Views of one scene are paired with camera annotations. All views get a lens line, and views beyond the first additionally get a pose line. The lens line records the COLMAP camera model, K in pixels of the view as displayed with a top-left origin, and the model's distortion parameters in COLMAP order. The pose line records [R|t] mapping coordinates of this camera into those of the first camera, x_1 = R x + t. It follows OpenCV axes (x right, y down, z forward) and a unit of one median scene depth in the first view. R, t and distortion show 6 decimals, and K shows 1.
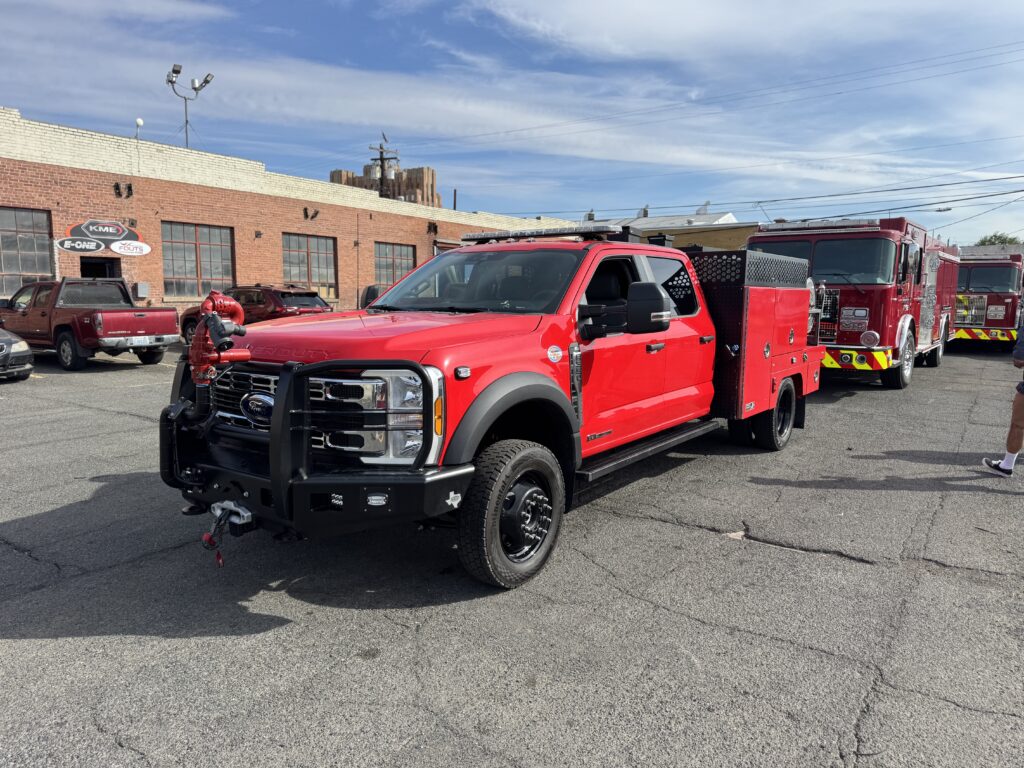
lens RADIAL K [[727.0, 0, 513.1], [0, 727.0, 387.6], [0, 0, 1]] dist [0.044129, -0.058970]
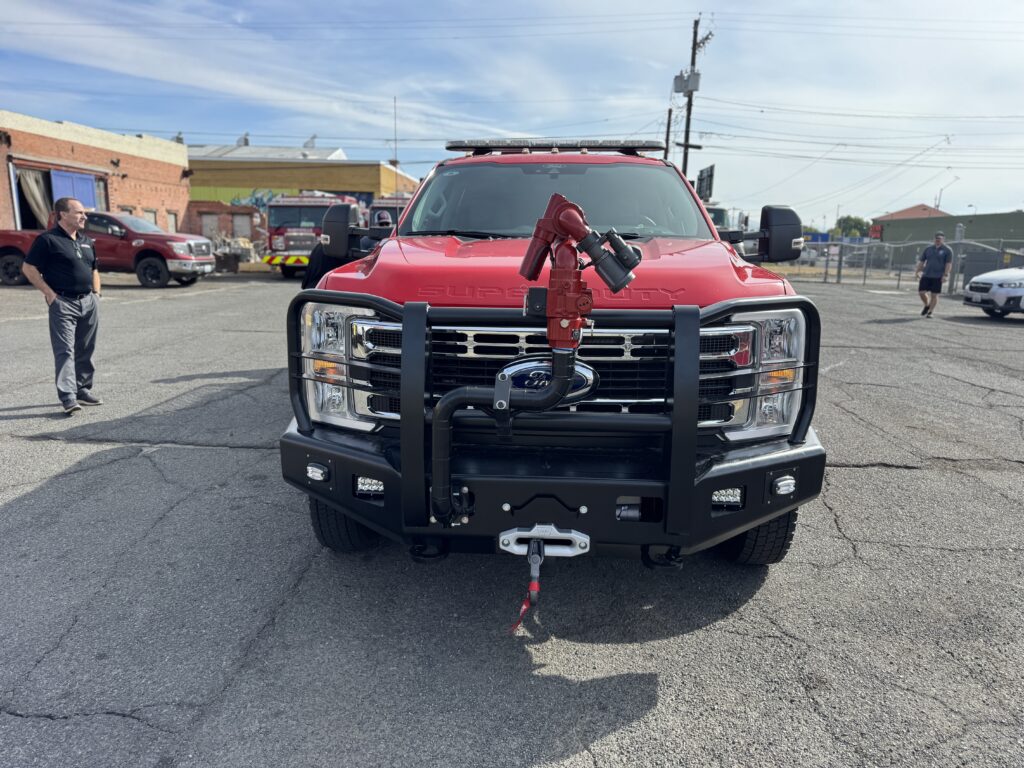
lens RADIAL K [[727.0, 0, 513.1], [0, 727.0, 387.6], [0, 0, 1]] dist [0.044129, -0.058970]
pose [[0.842836, -0.098631, 0.529055, -0.135197], [0.056368, 0.993834, 0.095481, -0.005291], [-0.535210, -0.050653, 0.843199, 0.087690]]
